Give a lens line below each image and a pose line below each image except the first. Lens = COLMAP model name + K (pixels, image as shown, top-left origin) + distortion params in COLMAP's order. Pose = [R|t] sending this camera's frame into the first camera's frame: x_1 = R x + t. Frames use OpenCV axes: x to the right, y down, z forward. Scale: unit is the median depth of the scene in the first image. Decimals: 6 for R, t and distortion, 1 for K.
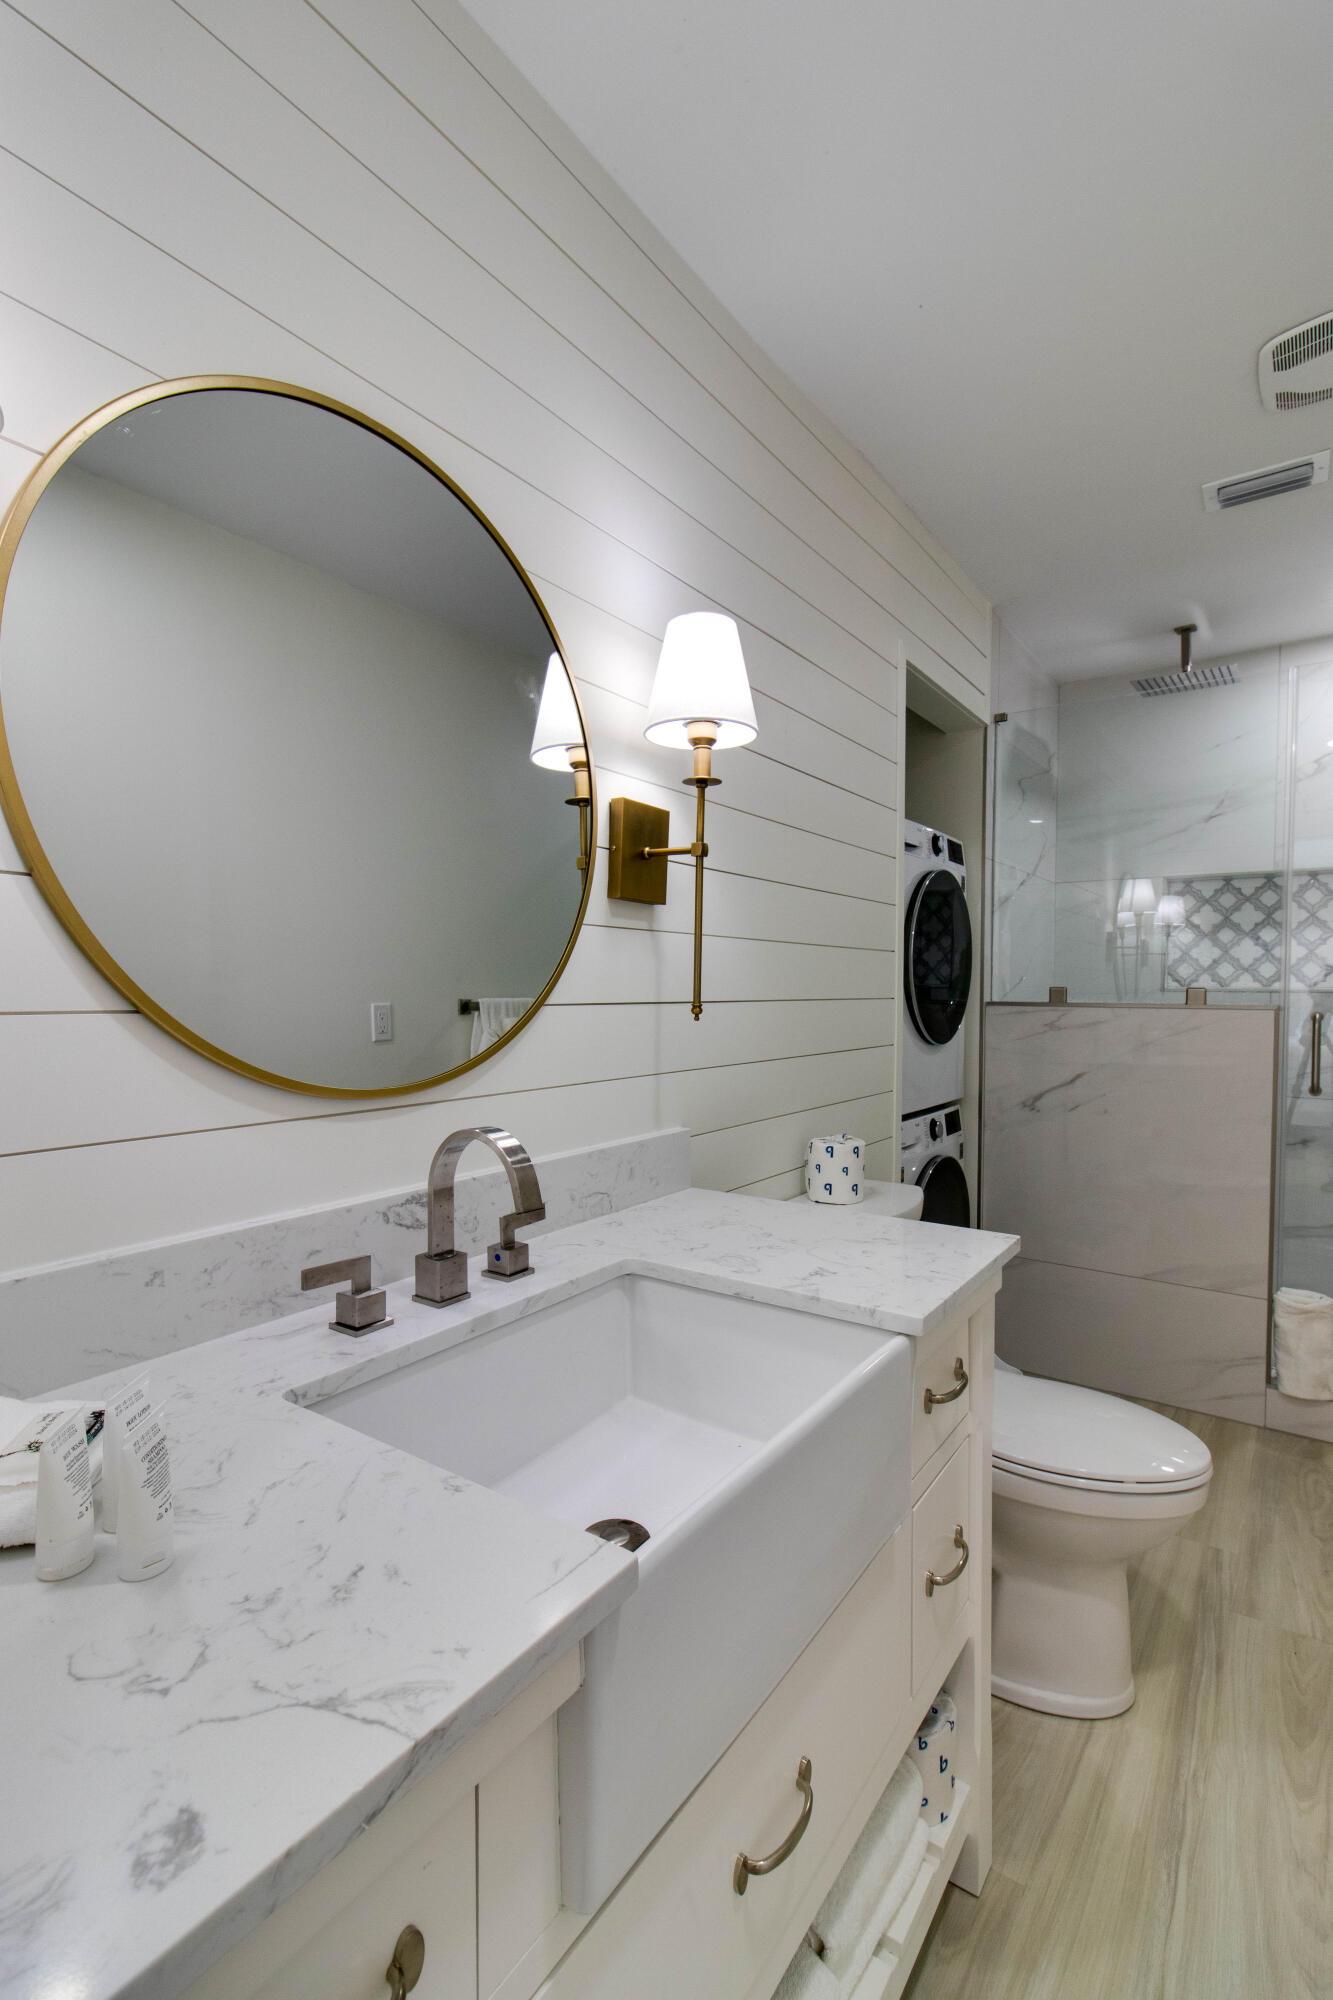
lens RADIAL K [[923.5, 0, 648.2], [0, 923.5, 1013.6], [0, 0, 1]] dist [-0.002722, -0.000321]
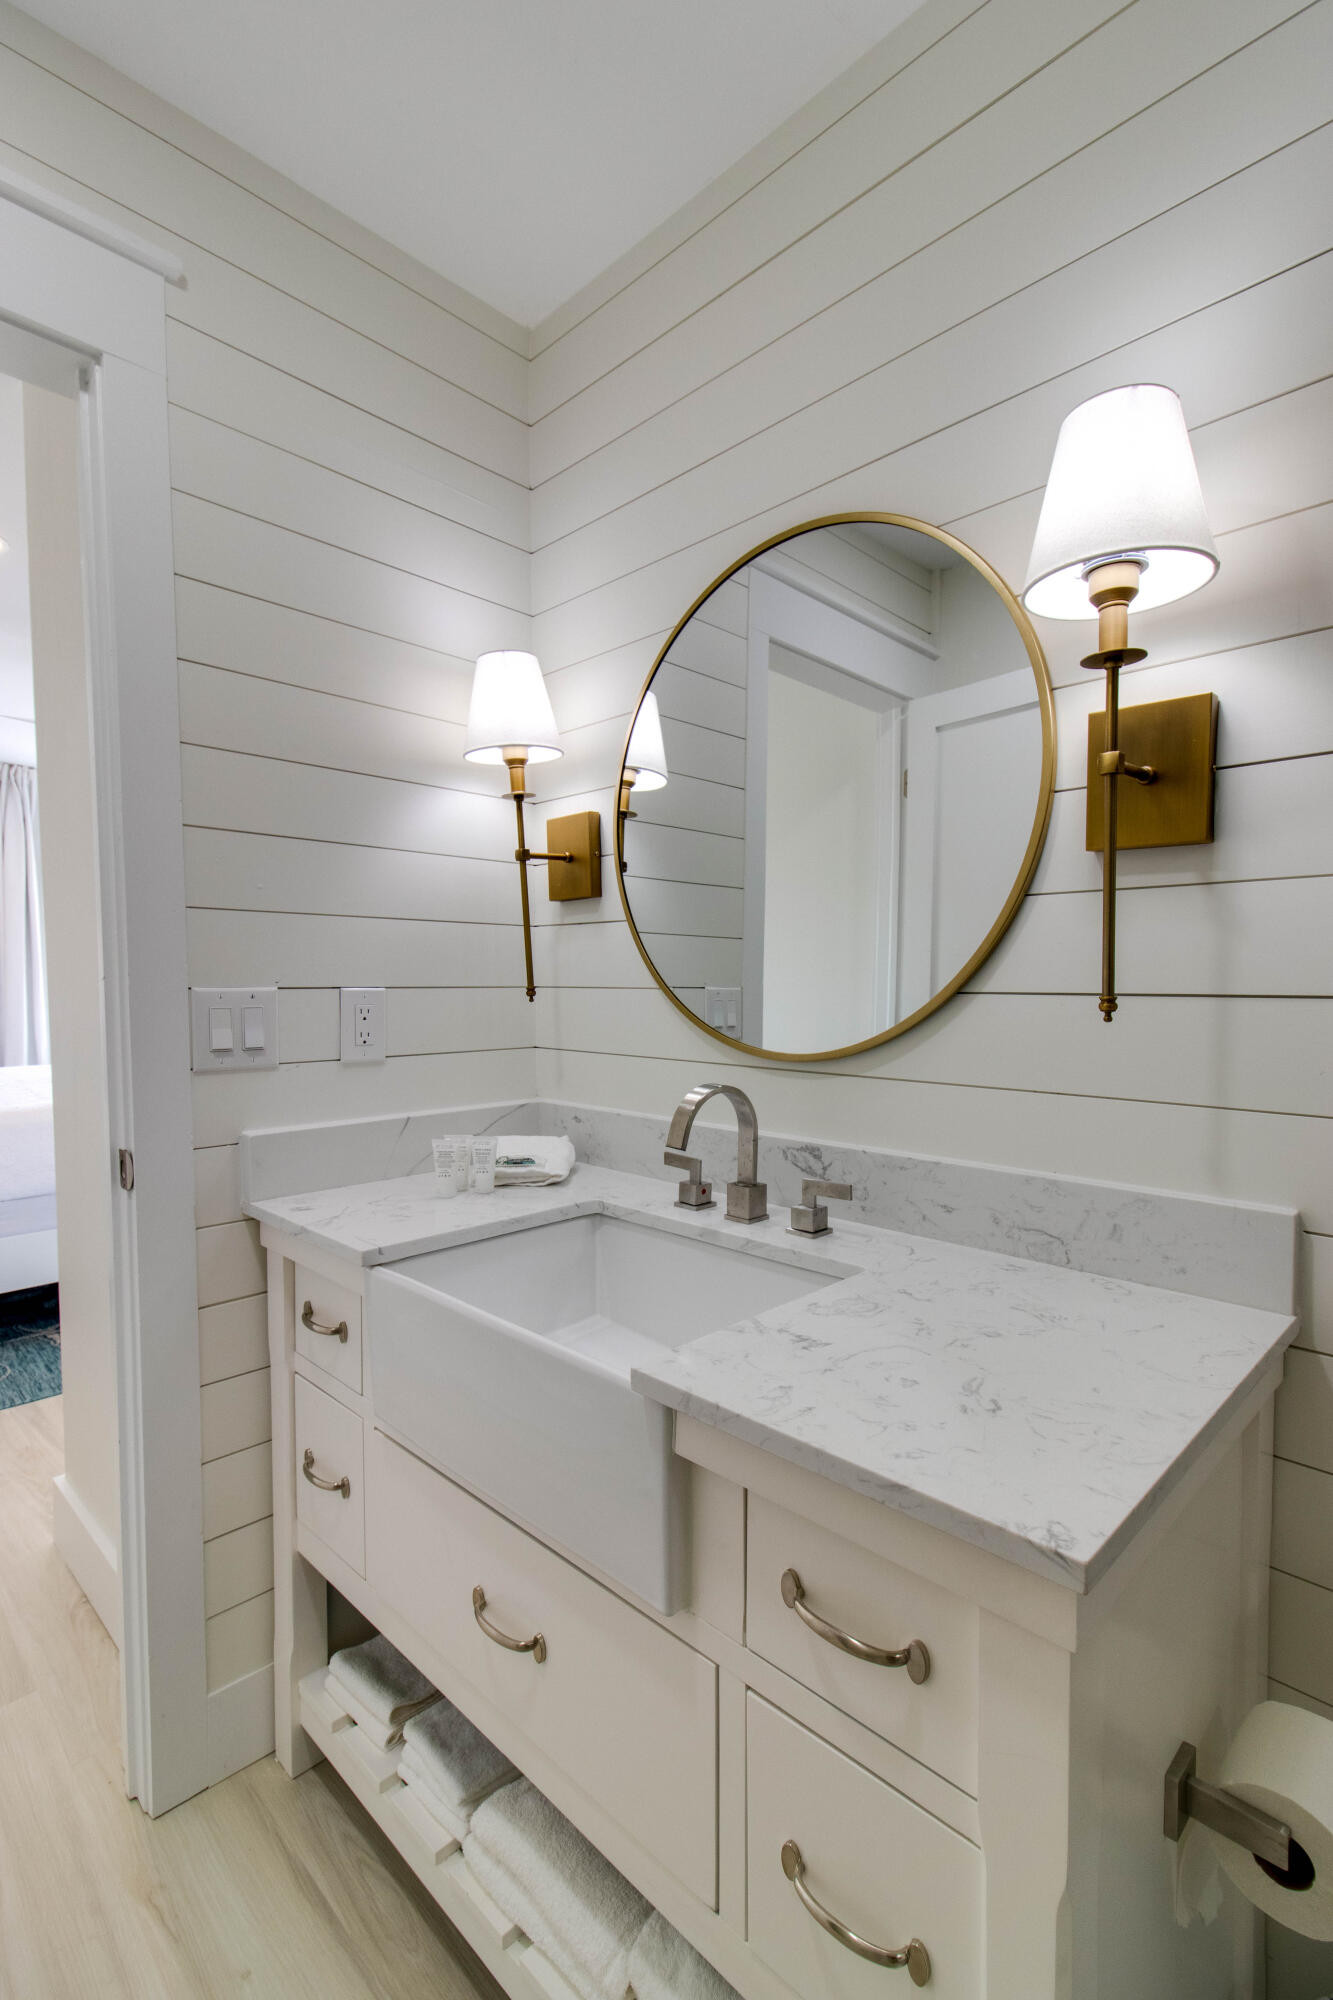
lens RADIAL K [[923.5, 0, 666.0], [0, 923.5, 1010.2], [0, 0, 1]] dist [-0.002722, -0.000321]
pose [[-0.152642, 0.040875, -0.987436, 0.965587], [-0.021173, 0.998780, 0.044618, -0.030728], [0.988055, 0.027718, -0.151590, 0.996940]]
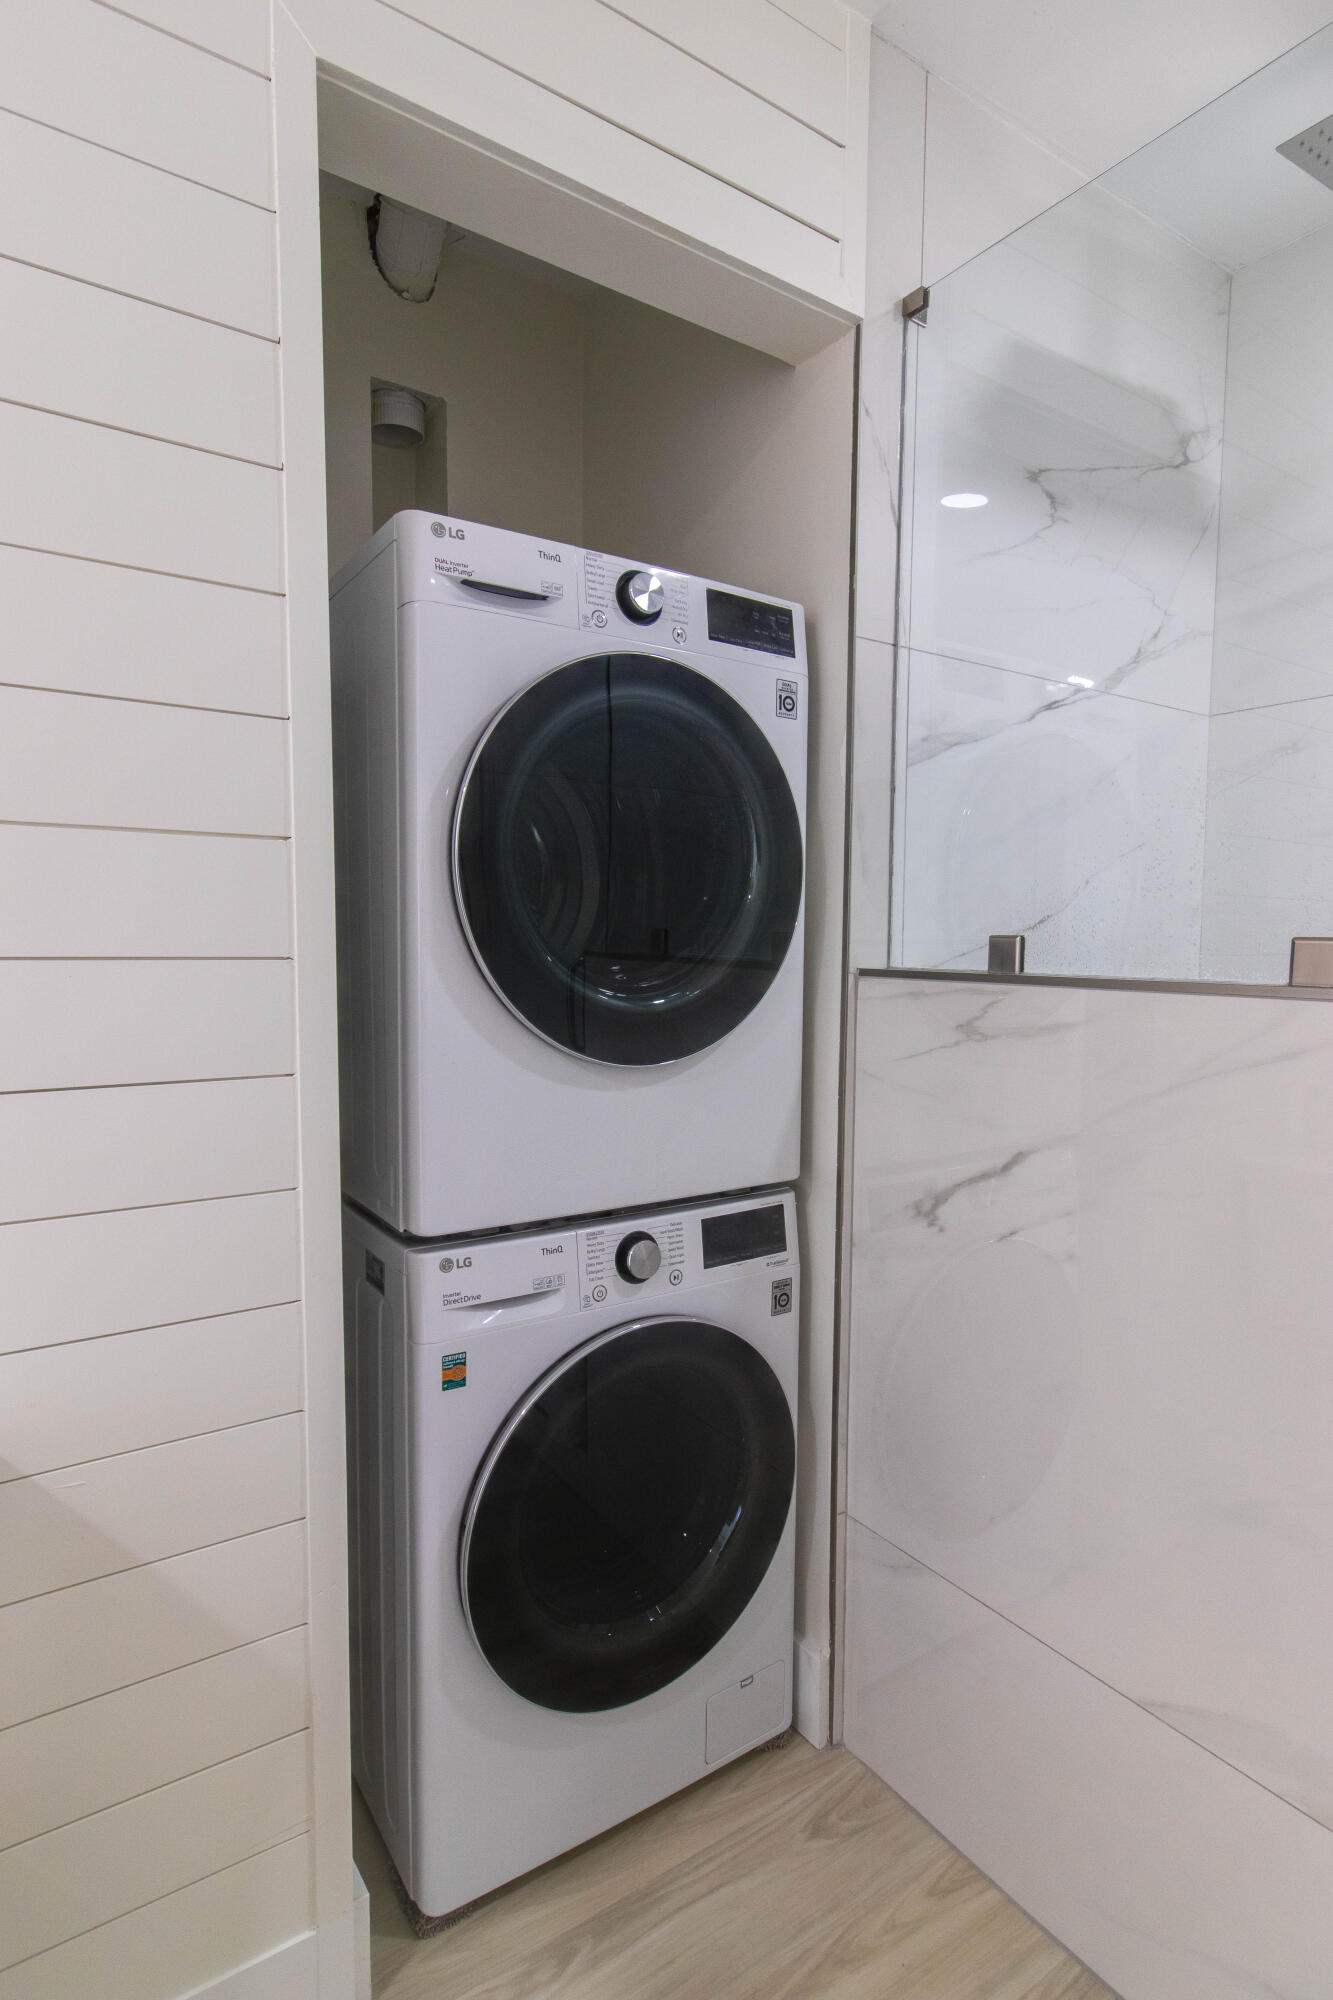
lens RADIAL K [[1022.3, 0, 669.0], [0, 1022.3, 1019.9], [0, 0, 1]] dist [0.004029, 0.000170]
pose [[0.940605, 0.029264, -0.338238, 0.447632], [-0.012991, 0.998651, 0.050276, -0.011795], [0.339253, -0.042896, 0.939717, 0.504747]]
